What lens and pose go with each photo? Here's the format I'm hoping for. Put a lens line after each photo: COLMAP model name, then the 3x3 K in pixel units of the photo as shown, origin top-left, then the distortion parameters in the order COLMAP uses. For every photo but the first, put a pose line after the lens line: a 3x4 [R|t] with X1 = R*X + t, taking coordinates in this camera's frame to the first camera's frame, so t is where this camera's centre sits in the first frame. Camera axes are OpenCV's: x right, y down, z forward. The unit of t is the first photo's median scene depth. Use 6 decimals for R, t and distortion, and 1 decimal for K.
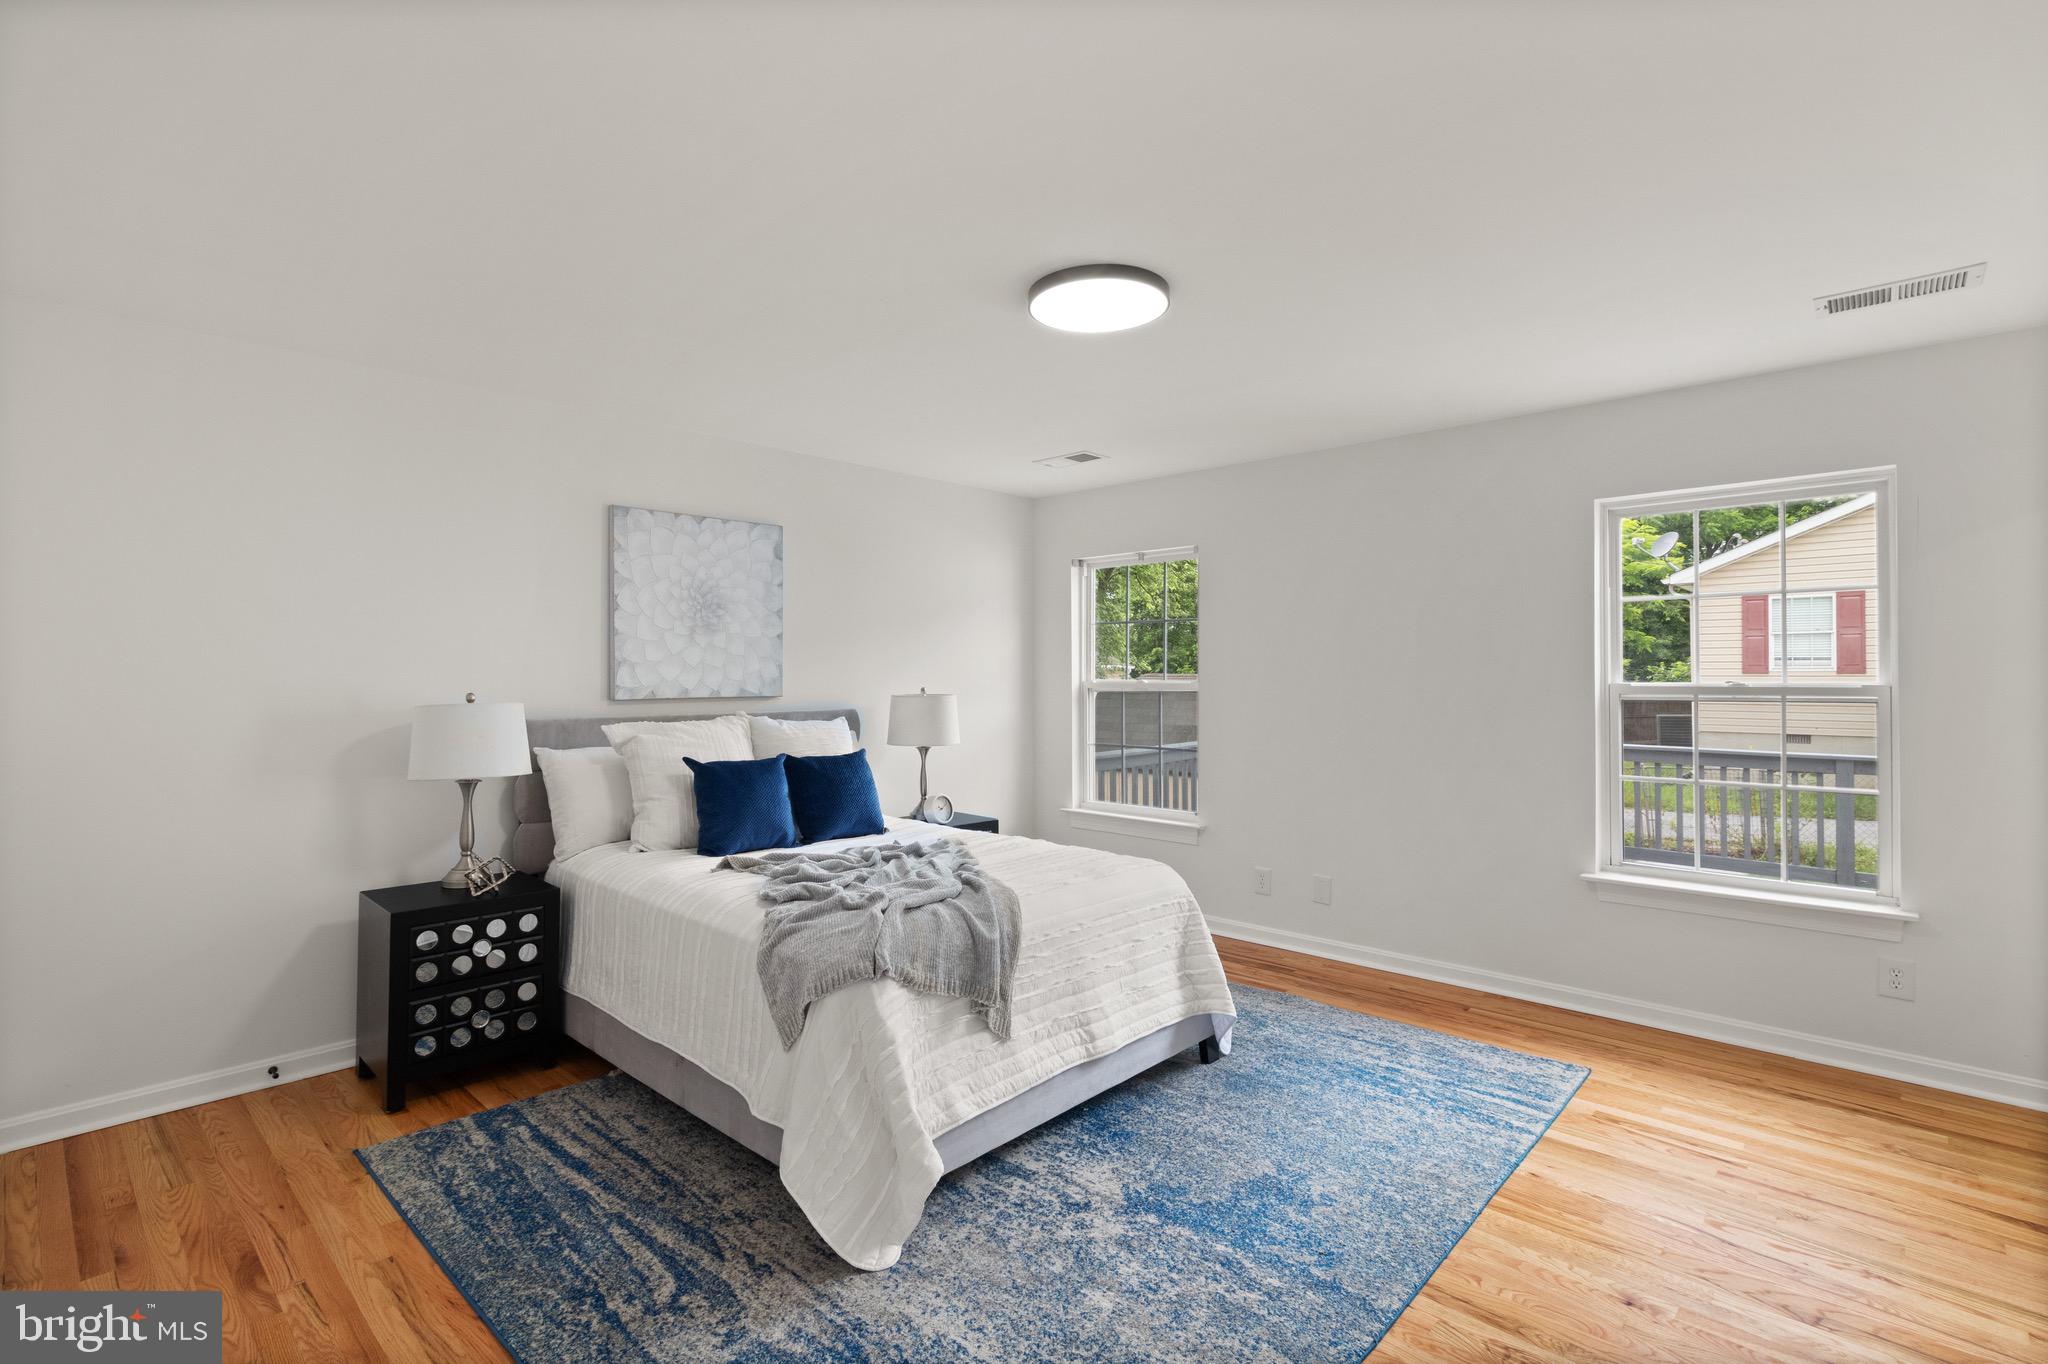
lens RADIAL K [[952.0, 0, 1013.0], [0, 952.0, 663.5], [0, 0, 1]] dist [0.001371, 0.000642]
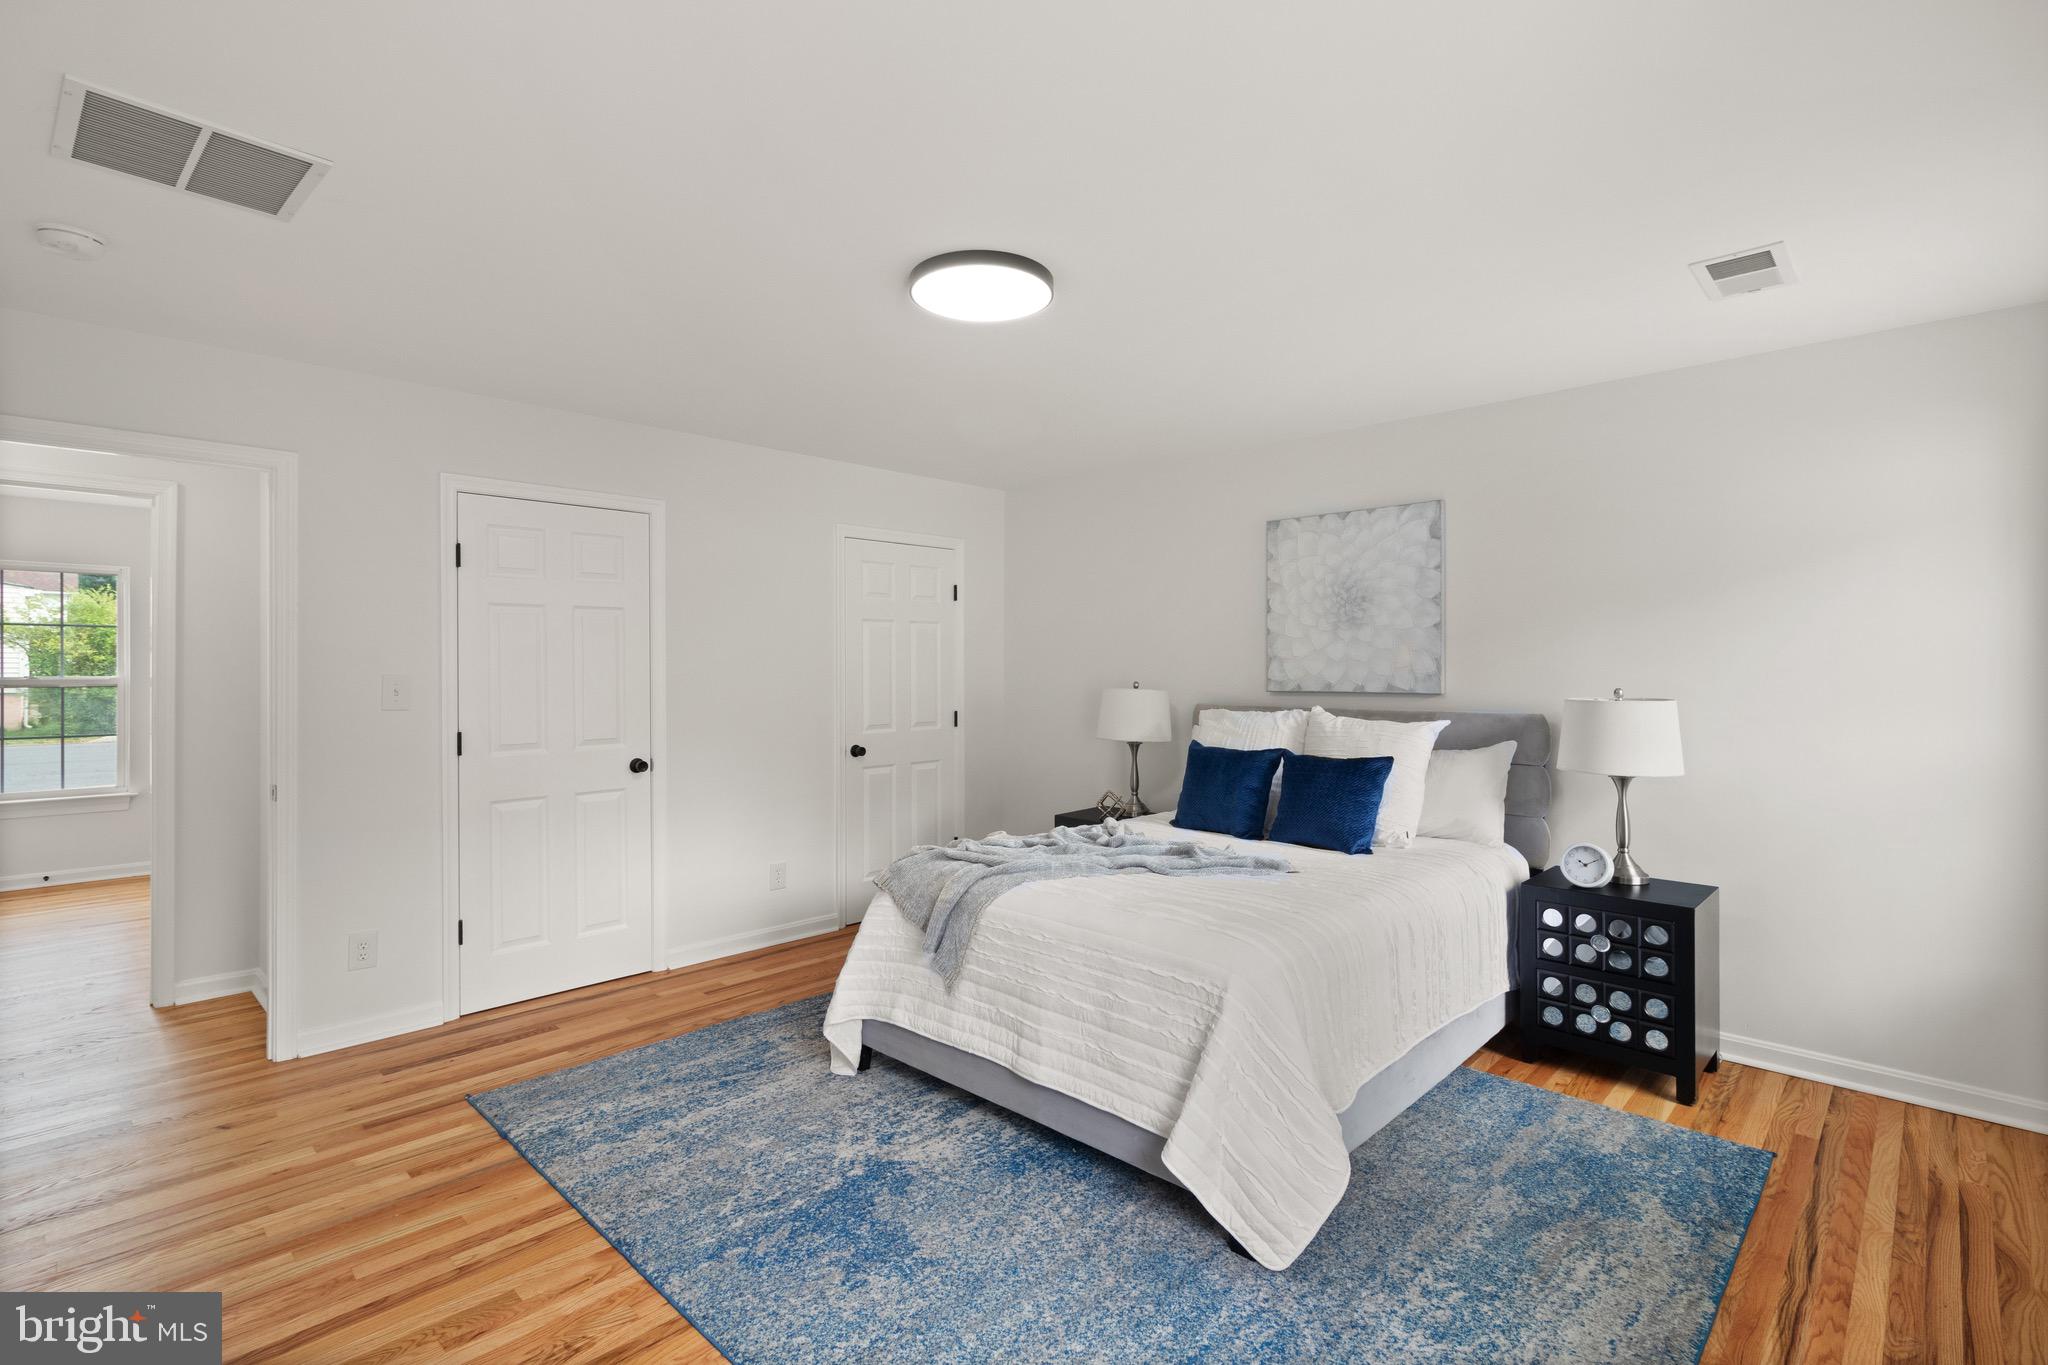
lens RADIAL K [[952.0, 0, 1039.8], [0, 952.0, 667.3], [0, 0, 1]] dist [0.001371, 0.000642]
pose [[0.000302, 0.002944, -0.999996, 0.651061], [0.014833, 0.999886, 0.002948, 0.002191], [0.999890, -0.014834, 0.000258, 0.642445]]
